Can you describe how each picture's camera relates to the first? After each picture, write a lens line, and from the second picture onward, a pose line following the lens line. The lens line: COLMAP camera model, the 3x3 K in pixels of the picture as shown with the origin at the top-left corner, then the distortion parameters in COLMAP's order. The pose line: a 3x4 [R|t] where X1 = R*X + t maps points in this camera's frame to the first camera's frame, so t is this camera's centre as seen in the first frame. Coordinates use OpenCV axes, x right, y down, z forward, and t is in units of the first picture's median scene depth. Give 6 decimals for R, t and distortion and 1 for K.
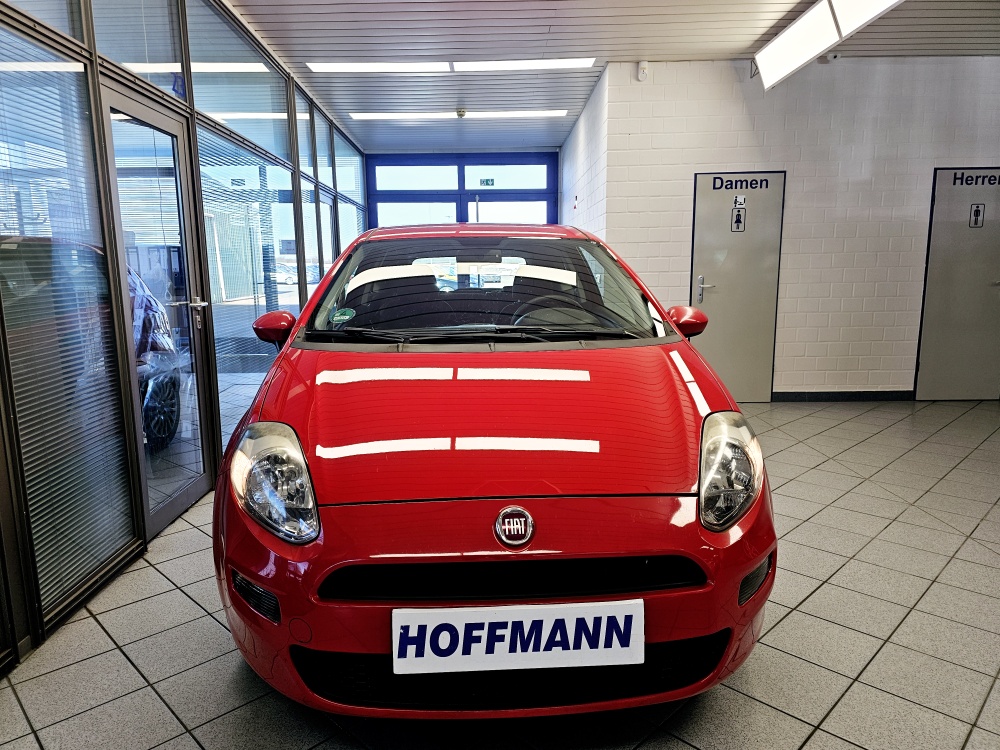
lens RADIAL K [[673.3, 0, 492.0], [0, 673.3, 413.9], [0, 0, 1]] dist [0.056991, -0.054435]
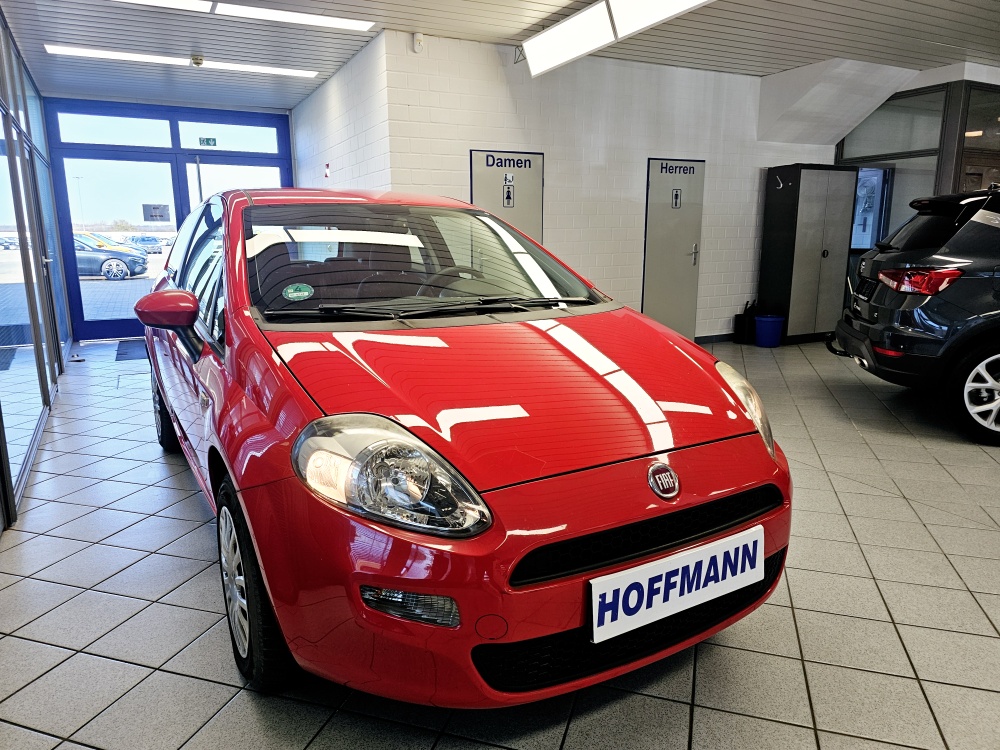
lens RADIAL K [[673.3, 0, 495.4], [0, 673.3, 408.1], [0, 0, 1]] dist [0.056991, -0.054435]
pose [[0.886212, -0.109621, 0.450125, -0.184445], [0.096215, 0.993968, 0.052635, -0.007993], [-0.453179, -0.003337, 0.891413, 0.046677]]
